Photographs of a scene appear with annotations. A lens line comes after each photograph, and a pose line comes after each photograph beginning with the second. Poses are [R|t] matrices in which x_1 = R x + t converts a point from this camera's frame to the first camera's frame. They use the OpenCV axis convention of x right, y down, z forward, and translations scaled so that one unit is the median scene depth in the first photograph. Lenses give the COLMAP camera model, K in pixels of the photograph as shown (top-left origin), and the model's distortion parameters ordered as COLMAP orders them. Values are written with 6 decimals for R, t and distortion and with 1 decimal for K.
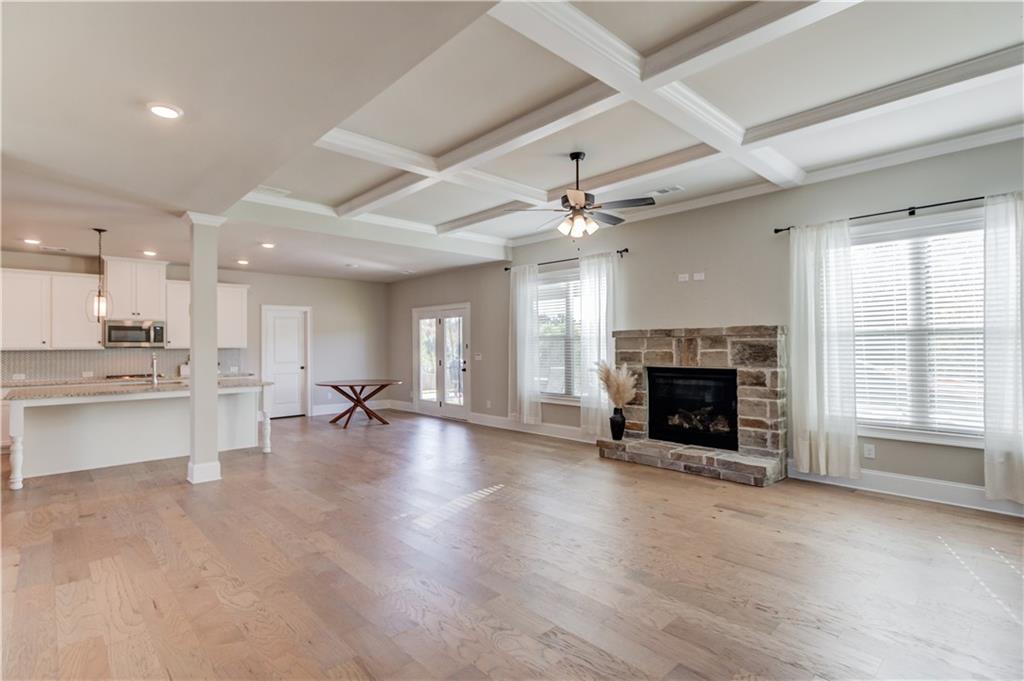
lens RADIAL K [[494.2, 0, 504.0], [0, 494.2, 330.6], [0, 0, 1]] dist [-0.015659, 0.007623]
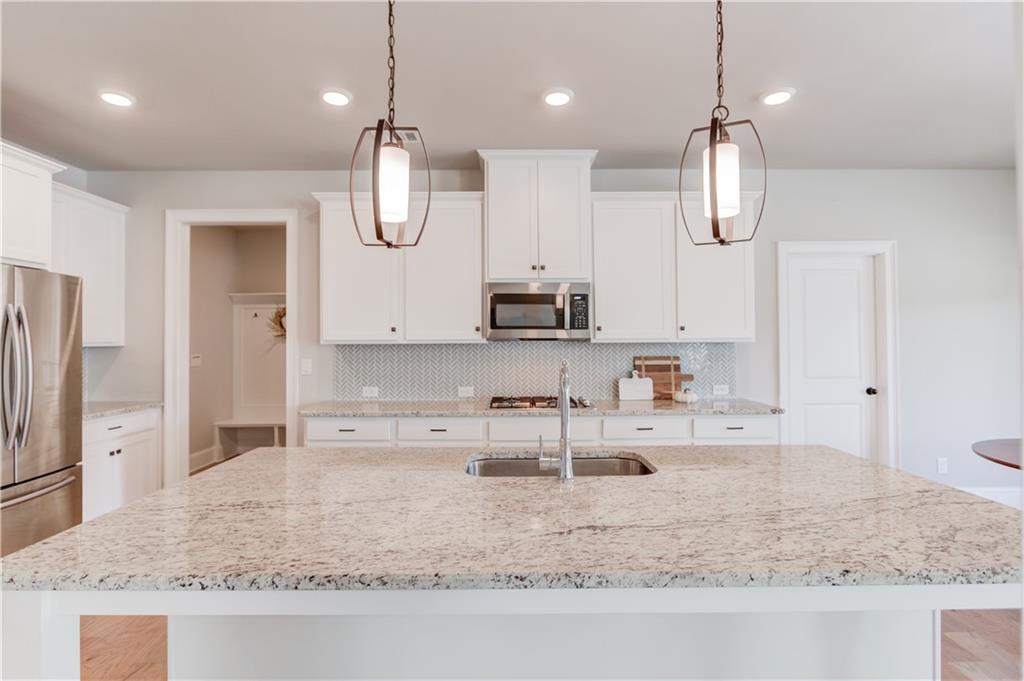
lens RADIAL K [[494.2, 0, 515.8], [0, 494.2, 343.5], [0, 0, 1]] dist [-0.015659, 0.007623]
pose [[0.730835, 0.006798, -0.682521, -0.435061], [0.017302, 0.999445, 0.028481, 0.023389], [0.682335, -0.032624, 0.730311, 0.626617]]
